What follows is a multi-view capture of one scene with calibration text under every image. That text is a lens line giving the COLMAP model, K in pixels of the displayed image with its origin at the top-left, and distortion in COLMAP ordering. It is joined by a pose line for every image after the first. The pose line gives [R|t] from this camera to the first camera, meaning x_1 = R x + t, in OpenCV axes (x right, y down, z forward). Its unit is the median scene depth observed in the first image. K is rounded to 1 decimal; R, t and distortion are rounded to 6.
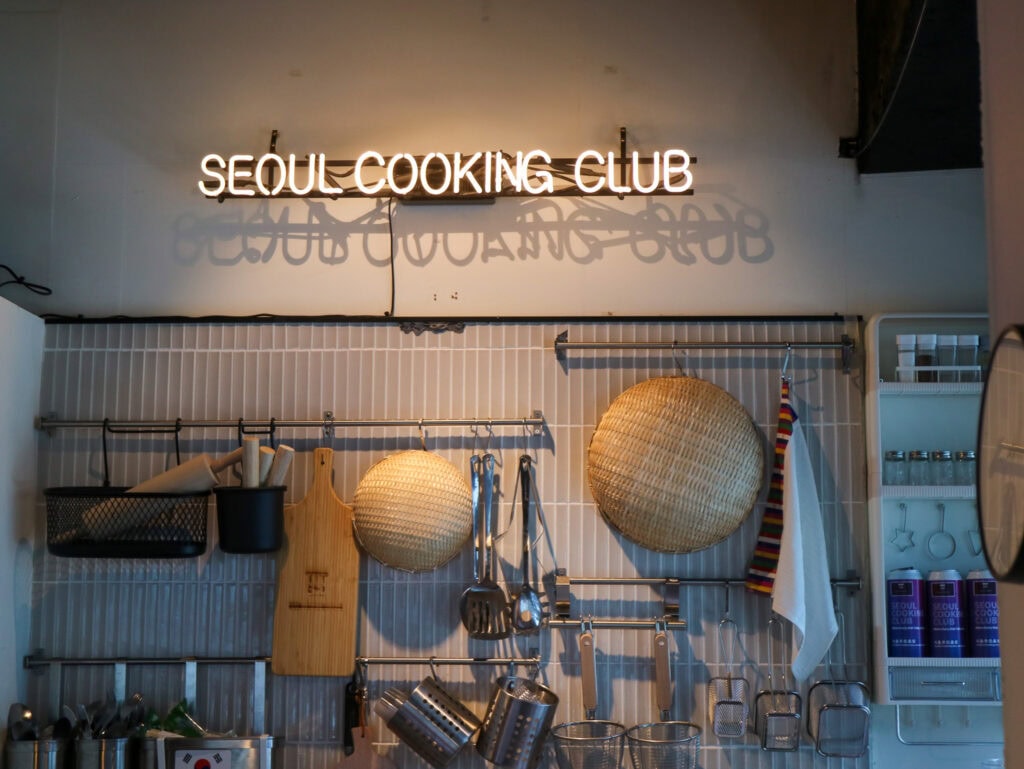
lens RADIAL K [[1705.4, 0, 512.0], [0, 1705.4, 384.5], [0, 0, 1]] dist [0.036615, -0.013087]
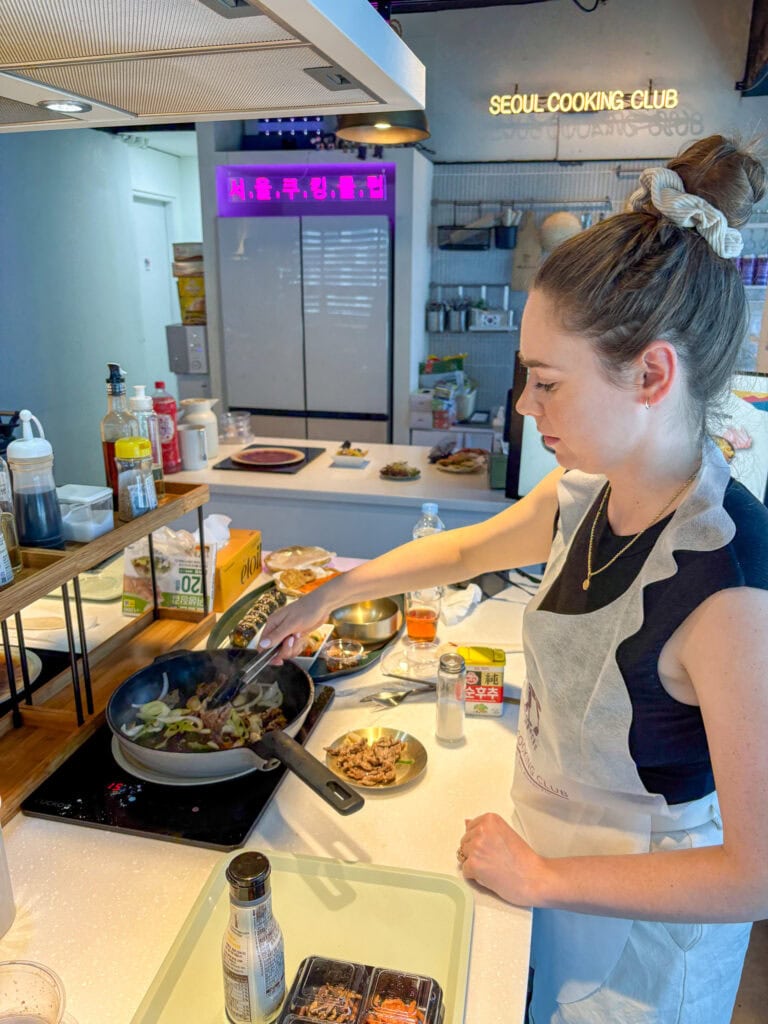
lens RADIAL K [[797.4, 0, 384.0], [0, 797.4, 512.0], [0, 0, 1]] dist [0.014156, 0.008182]
pose [[0.988620, 0.046688, -0.143005, -0.138459], [0.017655, 0.908039, 0.418512, -0.071073], [0.149394, -0.416275, 0.896882, -0.468323]]
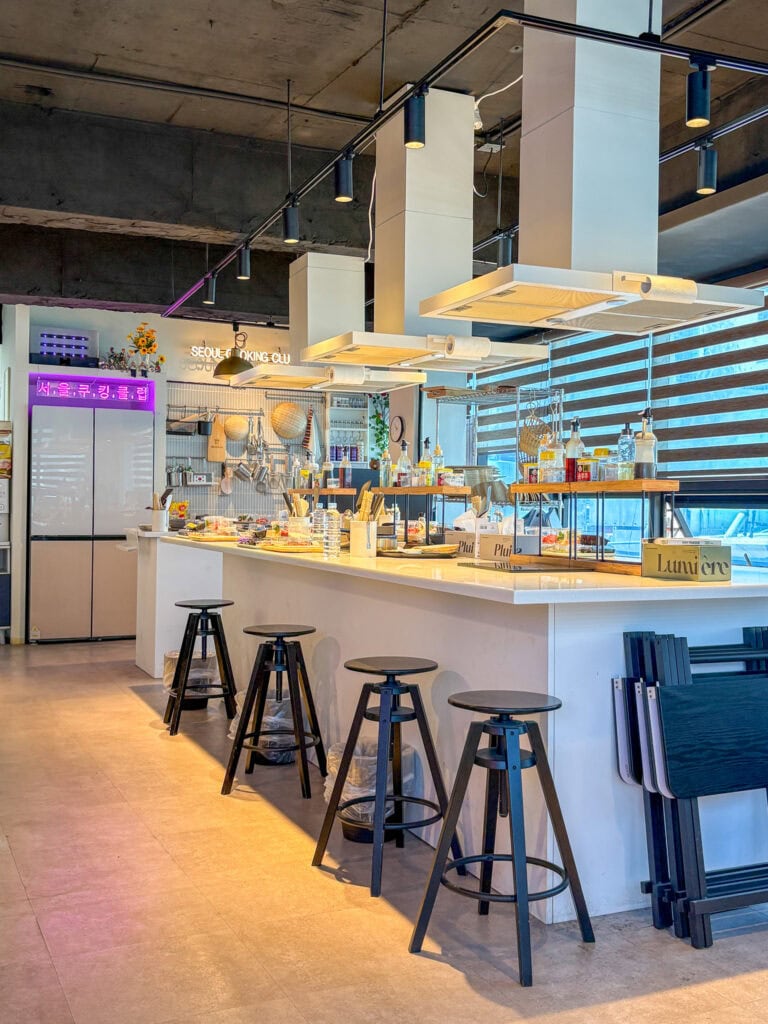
lens RADIAL K [[1094.3, 0, 429.8], [0, 1094.3, 511.4], [0, 0, 1]] dist [0.016832, 0.000518]
pose [[0.869490, 0.007709, 0.493890, -1.073792], [-0.079302, 0.989087, 0.124173, -0.114264], [-0.487543, -0.147134, 0.860612, -1.877047]]
